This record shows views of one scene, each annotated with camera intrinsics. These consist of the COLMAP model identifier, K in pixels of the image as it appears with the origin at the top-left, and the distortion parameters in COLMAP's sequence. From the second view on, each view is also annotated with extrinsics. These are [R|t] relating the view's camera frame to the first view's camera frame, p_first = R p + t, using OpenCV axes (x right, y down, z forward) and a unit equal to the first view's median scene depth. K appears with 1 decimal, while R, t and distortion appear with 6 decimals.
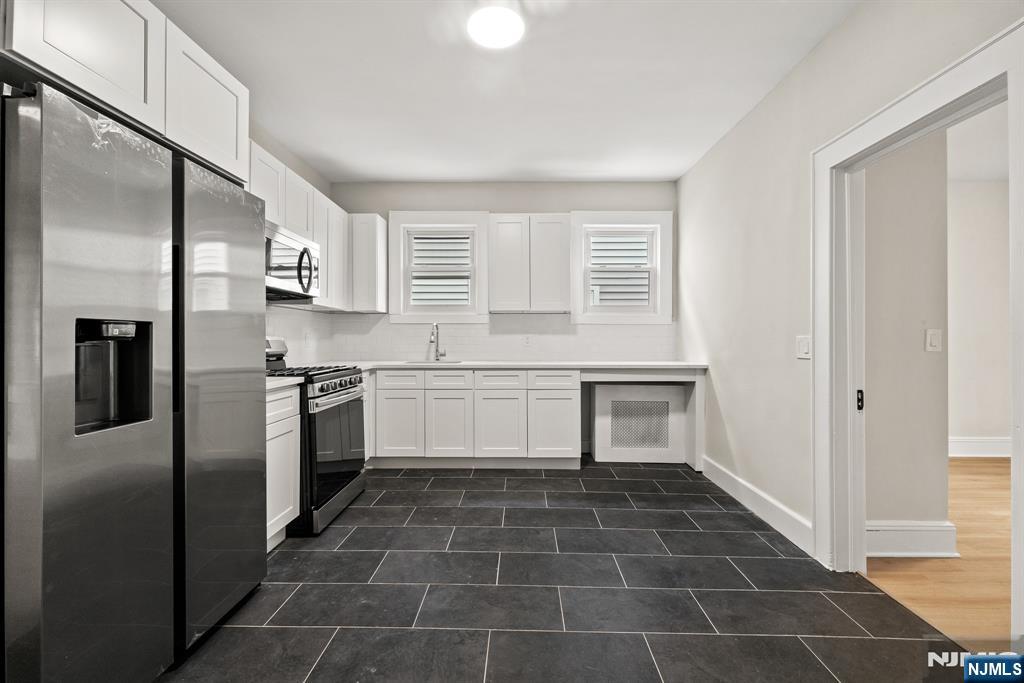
lens RADIAL K [[423.5, 0, 513.6], [0, 423.5, 332.8], [0, 0, 1]] dist [0.012008, -0.000275]
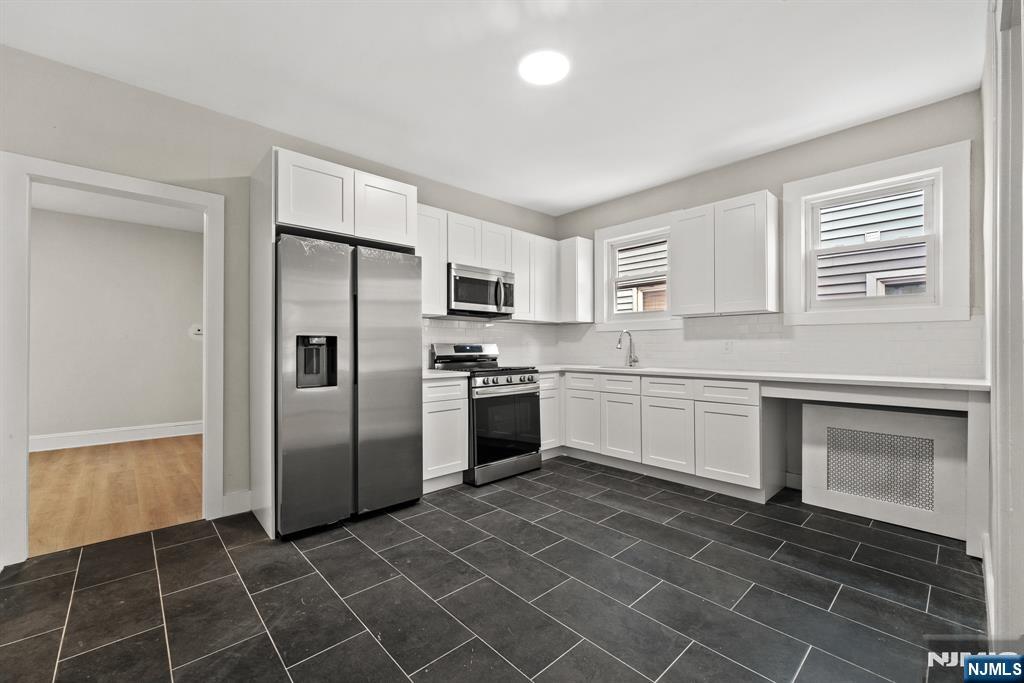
lens RADIAL K [[419.5, 0, 512.0], [0, 419.5, 345.7], [0, 0, 1]] dist [-0.000471, -0.000474]
pose [[0.692739, -0.004596, -0.721174, 0.415917], [0.012261, 0.999910, 0.005405, 0.007098], [0.721084, -0.012587, 0.692733, 0.097133]]
